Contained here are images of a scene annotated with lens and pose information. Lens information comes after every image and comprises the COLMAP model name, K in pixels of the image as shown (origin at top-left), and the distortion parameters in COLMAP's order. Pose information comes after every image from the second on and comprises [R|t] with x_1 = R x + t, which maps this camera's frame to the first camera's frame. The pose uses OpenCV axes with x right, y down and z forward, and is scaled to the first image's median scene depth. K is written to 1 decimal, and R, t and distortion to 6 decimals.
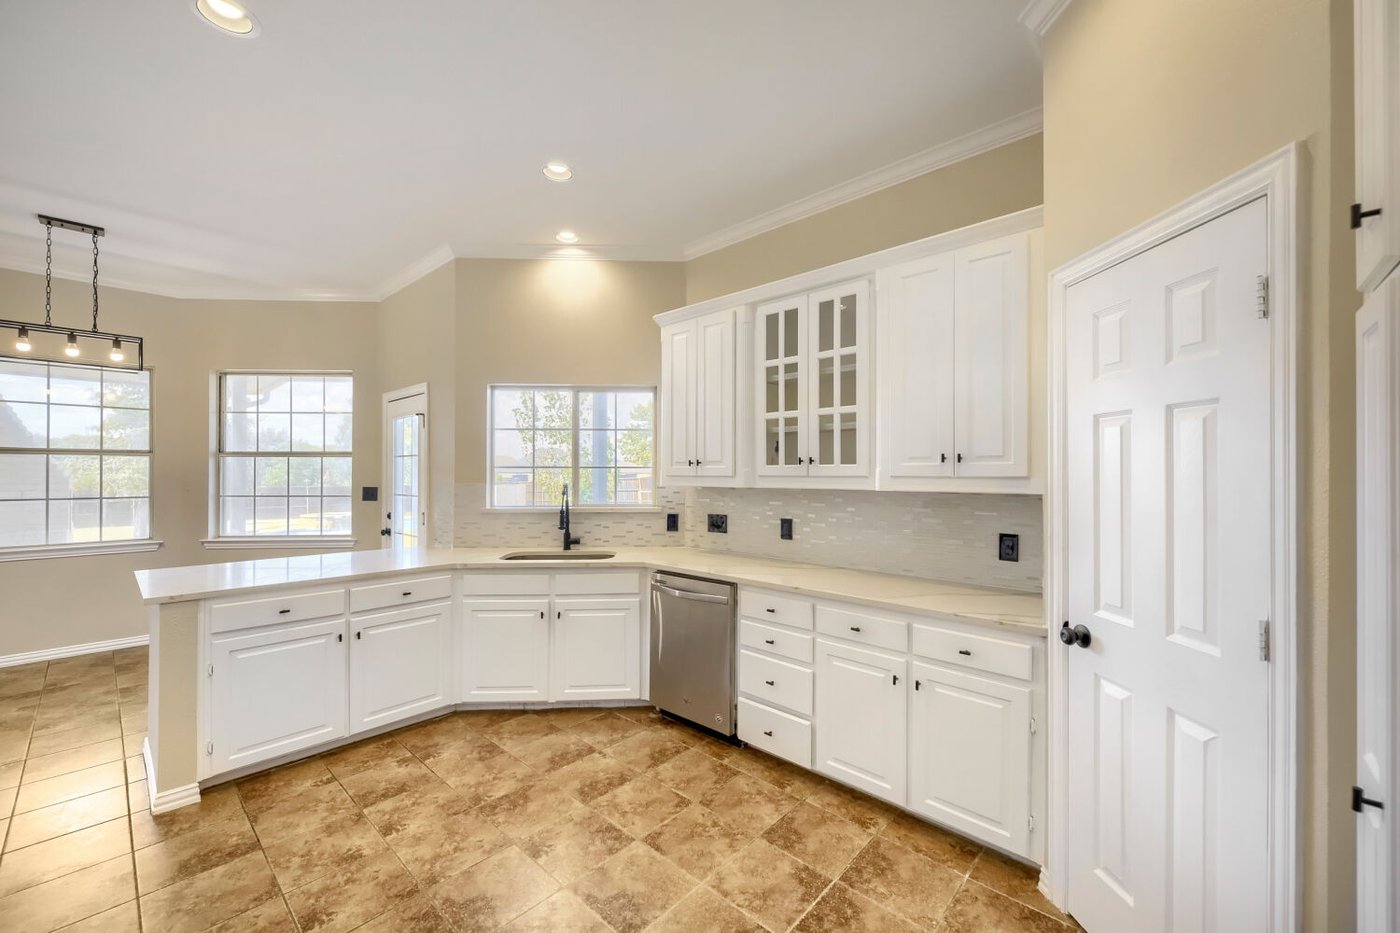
lens RADIAL K [[568.7, 0, 709.6], [0, 568.7, 472.2], [0, 0, 1]] dist [0.007866, -0.001010]
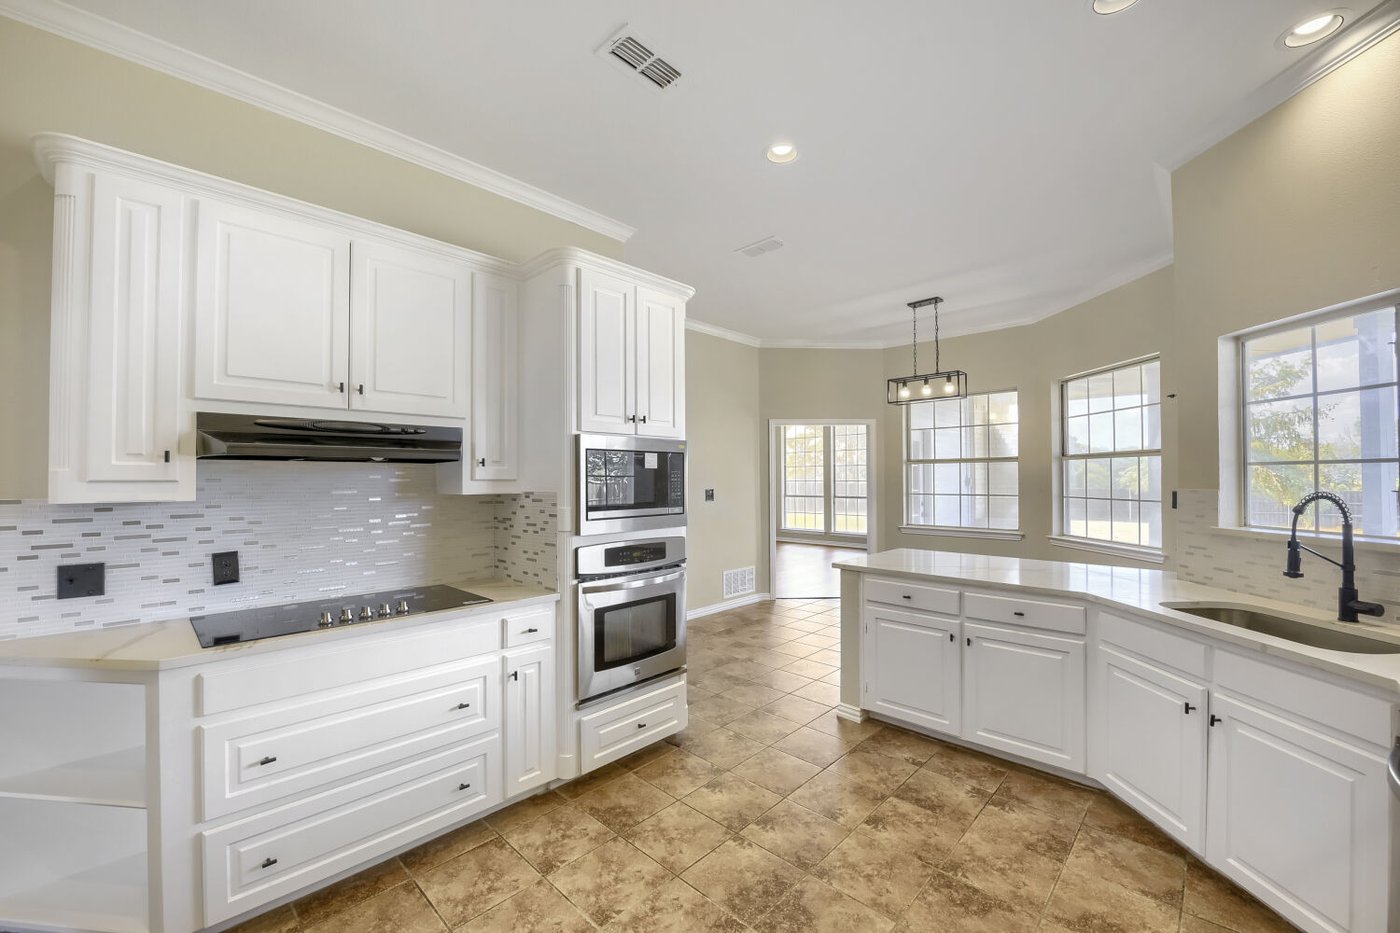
lens RADIAL K [[568.7, 0, 687.3], [0, 568.7, 471.1], [0, 0, 1]] dist [0.007866, -0.001010]
pose [[-0.038920, -0.011960, -0.999171, 0.365130], [0.009810, 0.999876, -0.012351, -0.000072], [0.999194, -0.010283, -0.038797, 0.524429]]
